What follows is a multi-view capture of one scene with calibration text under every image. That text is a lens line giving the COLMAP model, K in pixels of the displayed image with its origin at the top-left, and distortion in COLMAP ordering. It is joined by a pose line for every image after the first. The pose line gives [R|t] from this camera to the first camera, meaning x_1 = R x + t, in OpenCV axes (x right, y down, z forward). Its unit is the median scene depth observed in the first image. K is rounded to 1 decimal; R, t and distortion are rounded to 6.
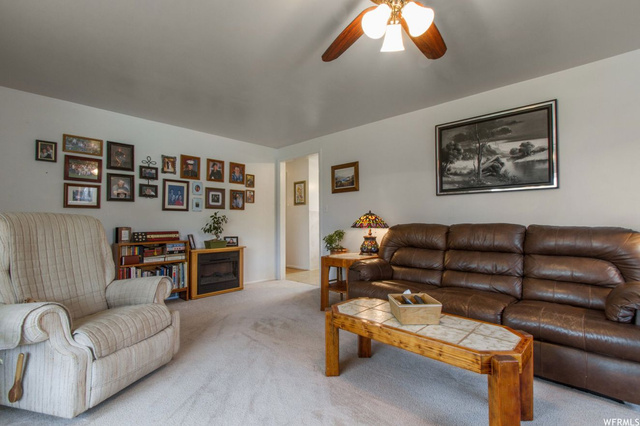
lens RADIAL K [[291.3, 0, 317.6], [0, 291.3, 207.5], [0, 0, 1]] dist [0.002234, 0.000022]
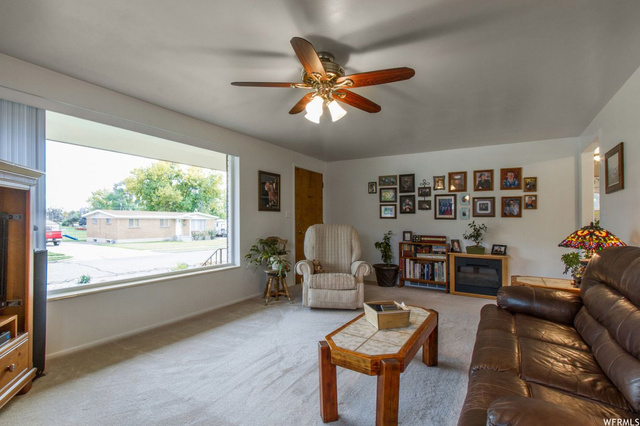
lens RADIAL K [[291.3, 0, 317.6], [0, 291.3, 217.4], [0, 0, 1]] dist [0.002234, 0.000022]
pose [[0.217534, -0.002667, -0.976049, 0.610083], [0.038356, 0.999247, 0.005818, -0.026332], [0.975299, -0.038703, 0.217473, 0.214098]]
